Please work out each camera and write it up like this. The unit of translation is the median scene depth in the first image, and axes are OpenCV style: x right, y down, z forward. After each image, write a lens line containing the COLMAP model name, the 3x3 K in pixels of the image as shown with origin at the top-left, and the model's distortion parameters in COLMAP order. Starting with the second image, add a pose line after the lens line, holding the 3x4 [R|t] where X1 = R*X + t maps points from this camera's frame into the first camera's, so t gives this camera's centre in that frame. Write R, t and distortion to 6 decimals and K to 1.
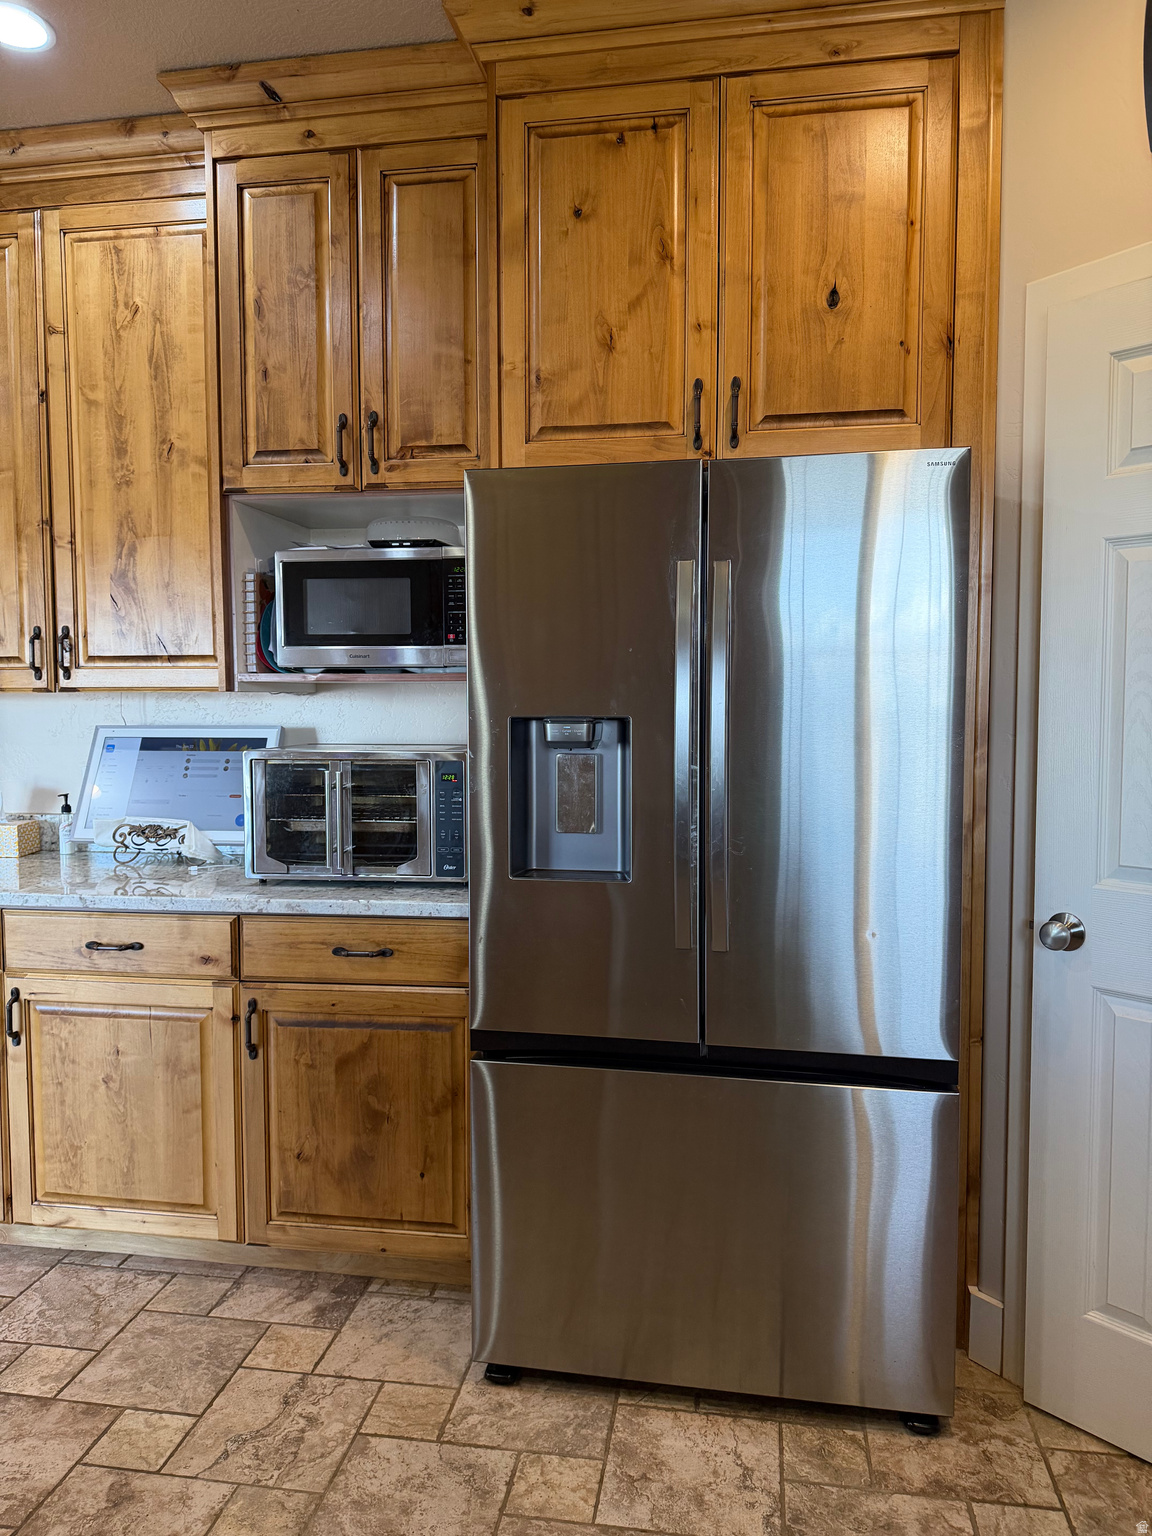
lens RADIAL K [[1055.4, 0, 570.0], [0, 1055.4, 773.9], [0, 0, 1]] dist [0.082169, -0.099960]
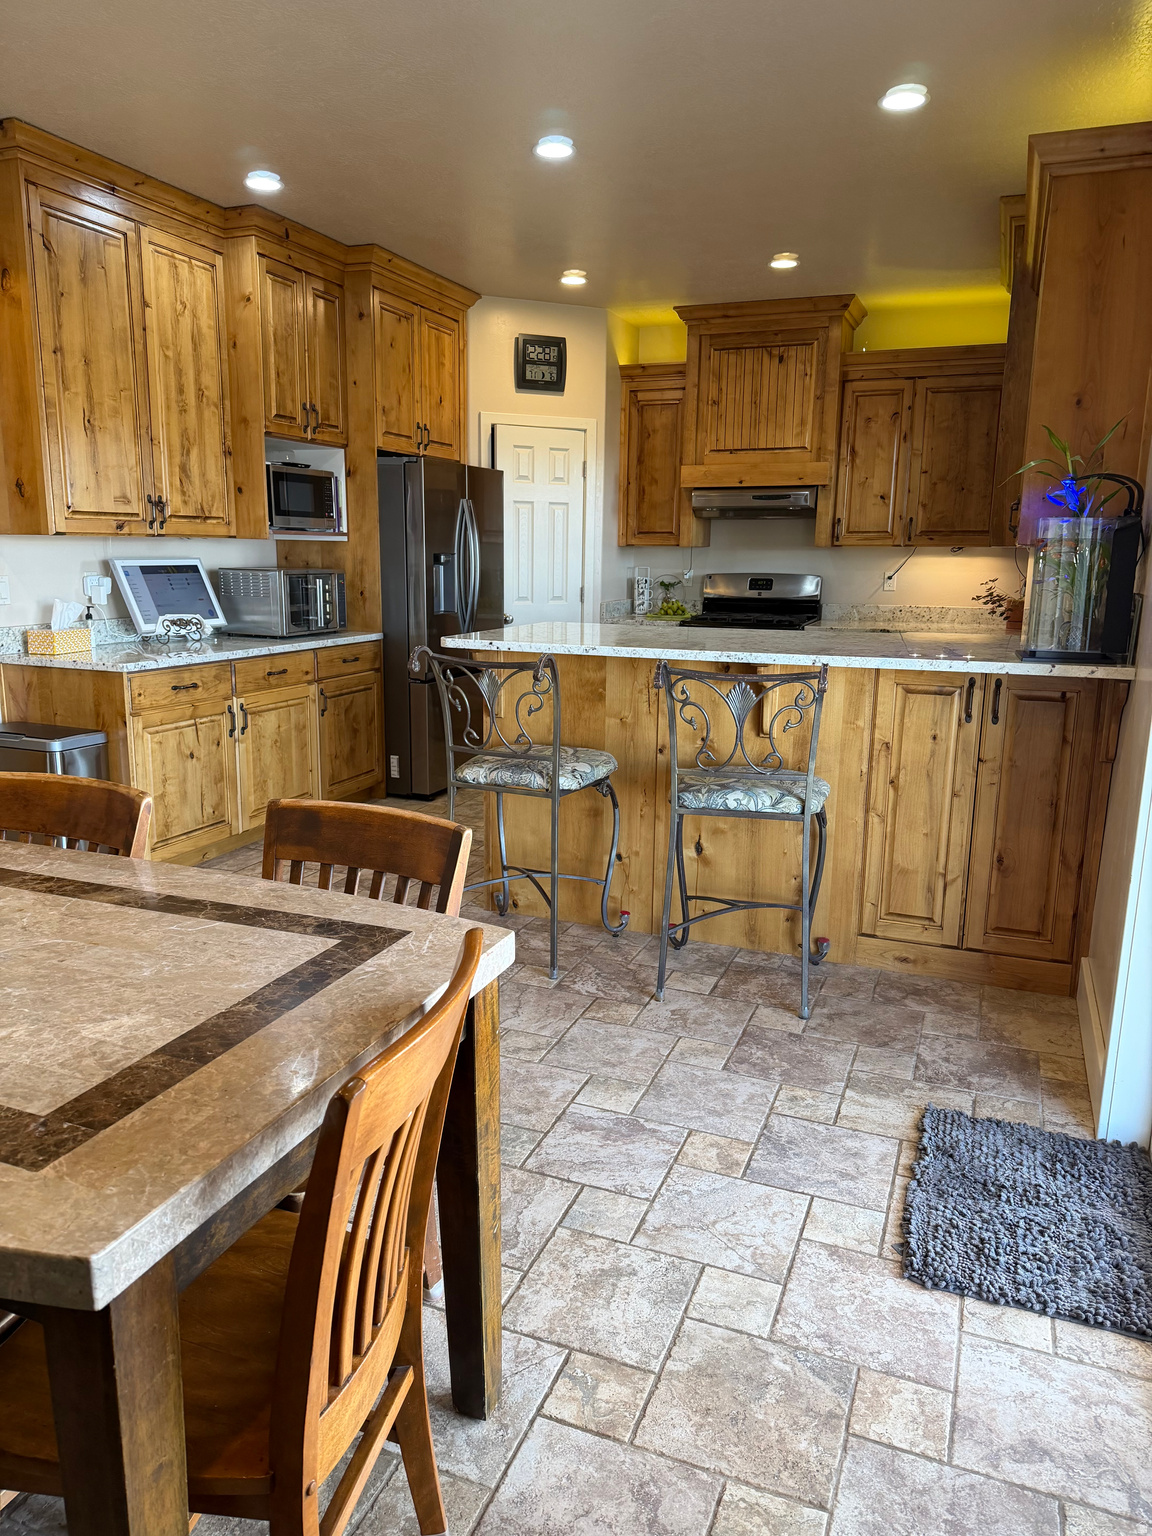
lens RADIAL K [[1055.4, 0, 570.0], [0, 1055.4, 773.9], [0, 0, 1]] dist [0.082169, -0.099960]
pose [[0.215256, -0.199306, 0.956003, -2.171374], [0.051562, 0.979906, 0.192680, -0.004815], [-0.975195, 0.007818, 0.221208, 0.041563]]
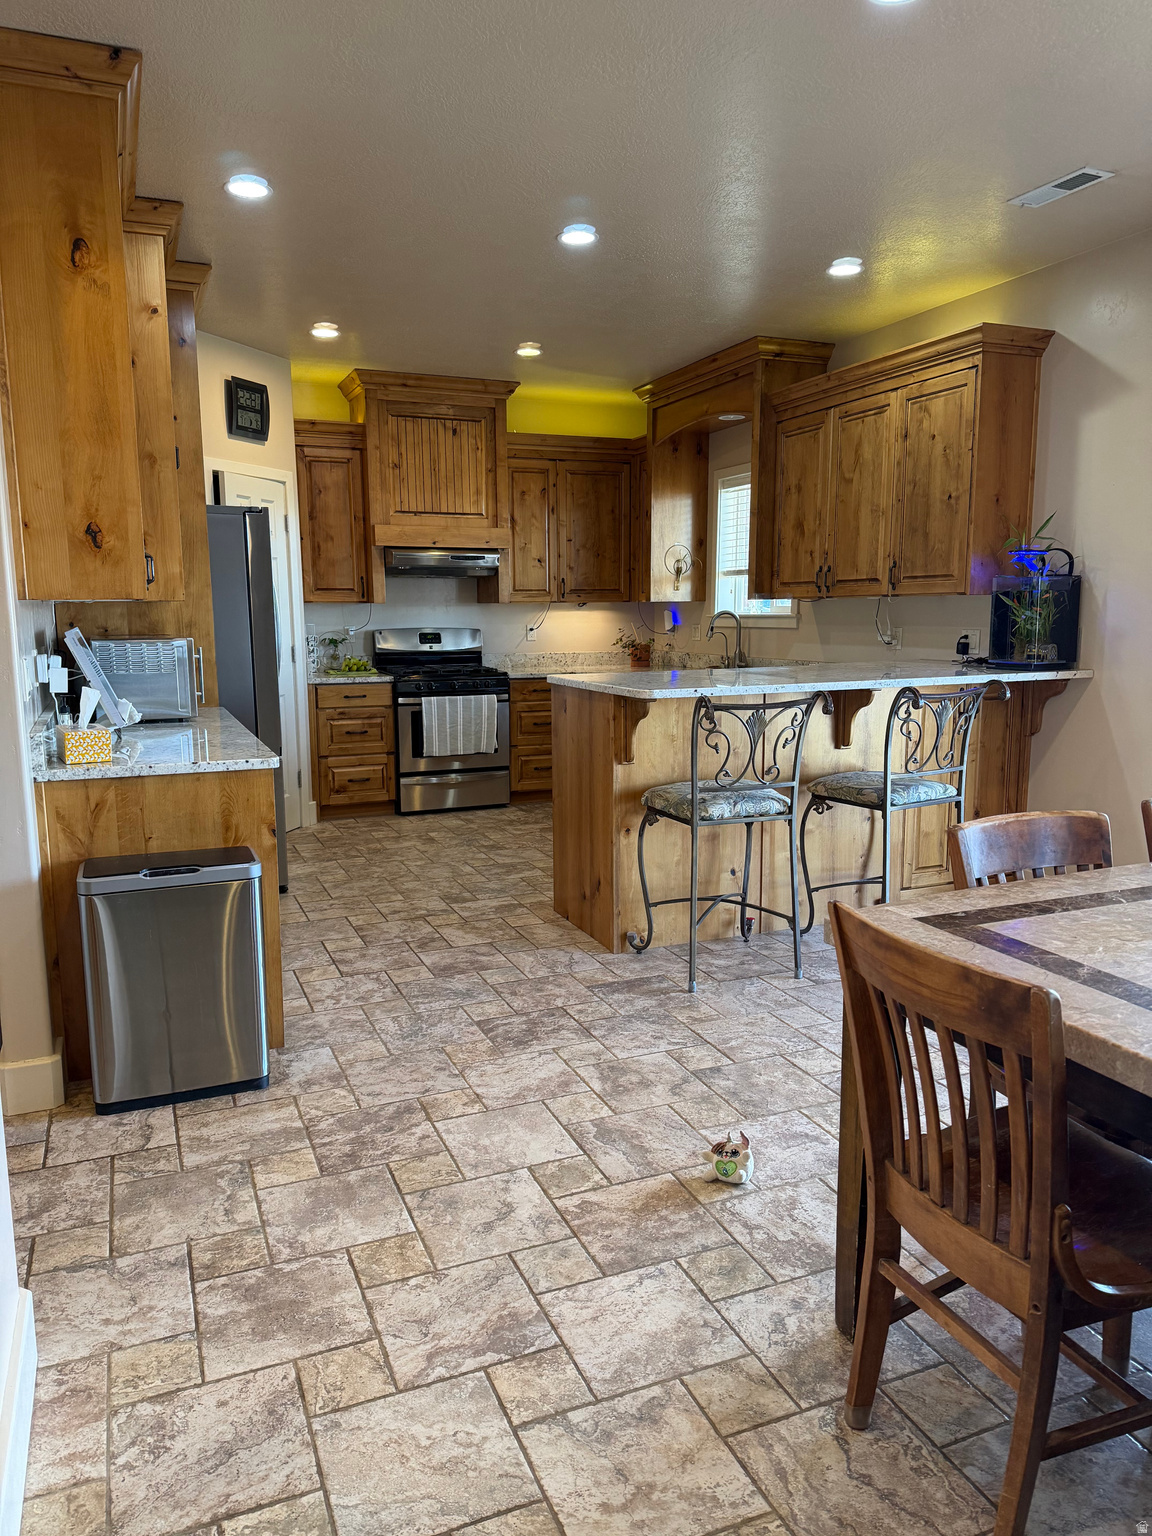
lens RADIAL K [[1055.4, 0, 570.0], [0, 1055.4, 773.9], [0, 0, 1]] dist [0.082169, -0.099960]
pose [[-0.526431, -0.127572, 0.840592, -2.017538], [0.063475, 0.980023, 0.188485, -0.089667], [-0.847845, 0.152581, -0.507817, 1.376155]]
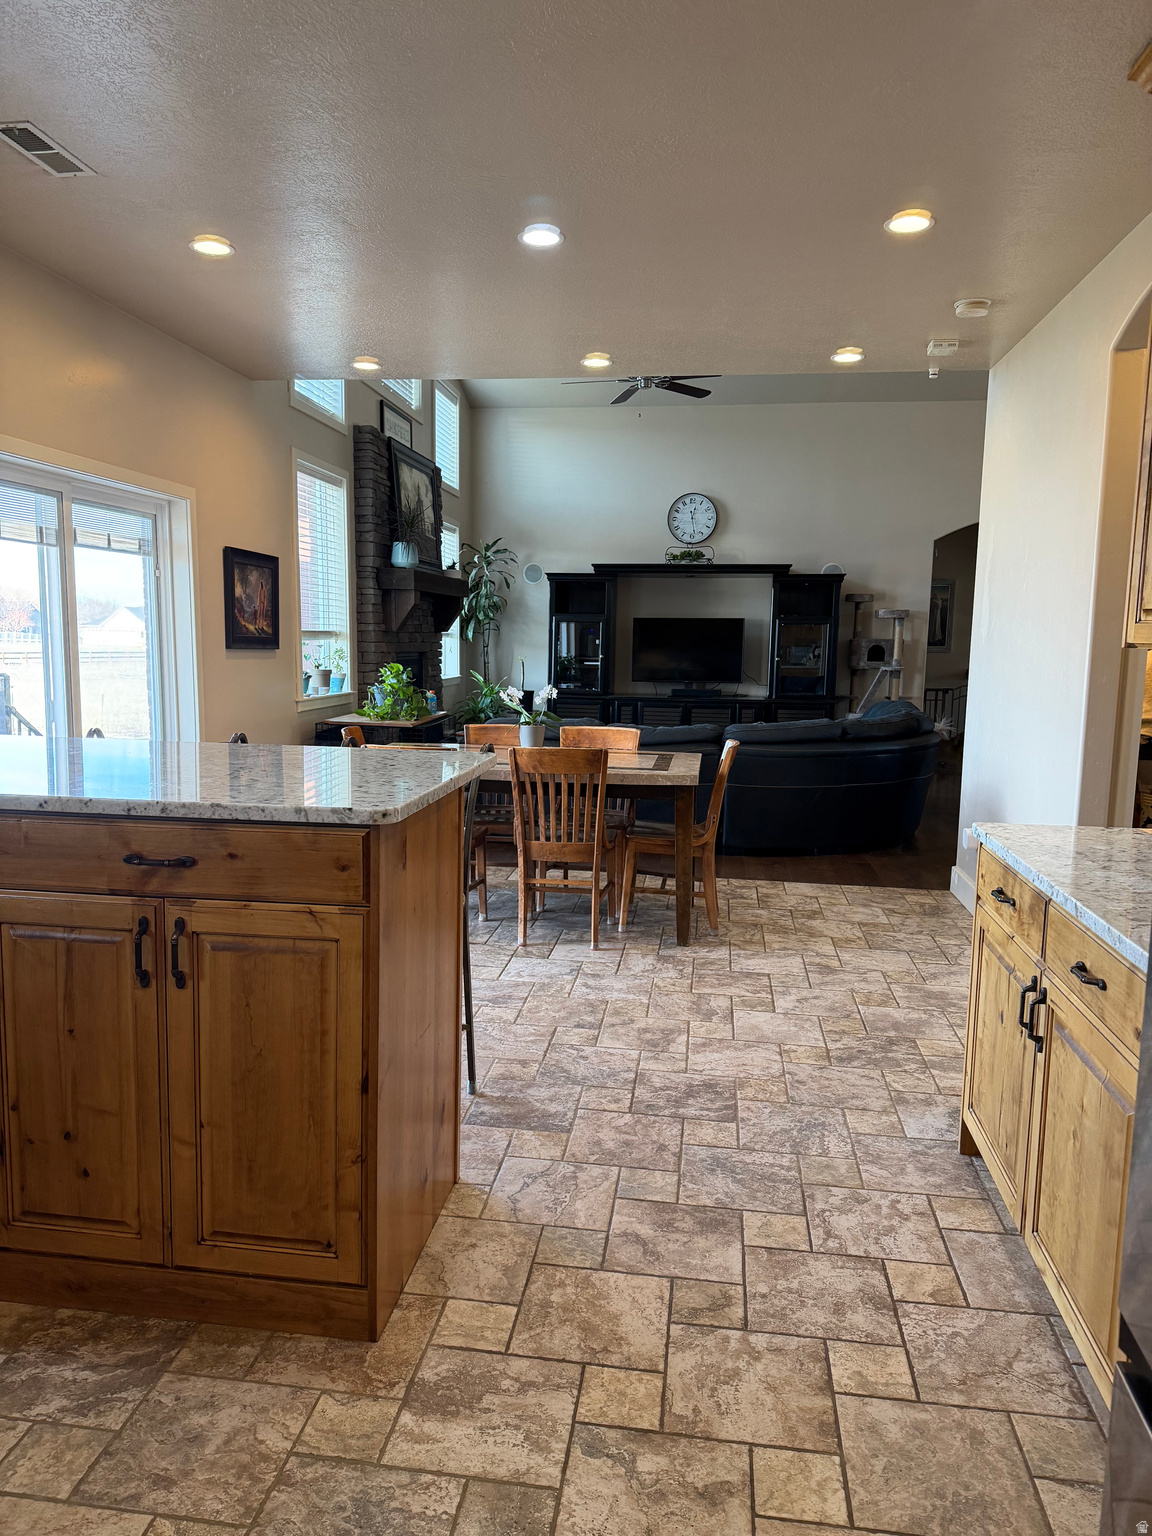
lens RADIAL K [[1055.4, 0, 570.0], [0, 1055.4, 773.9], [0, 0, 1]] dist [0.082169, -0.099960]
pose [[0.017401, 0.143336, -0.989521, 0.320232], [-0.085858, 0.986229, 0.141350, -0.067151], [0.996155, 0.082499, 0.029468, 0.567873]]
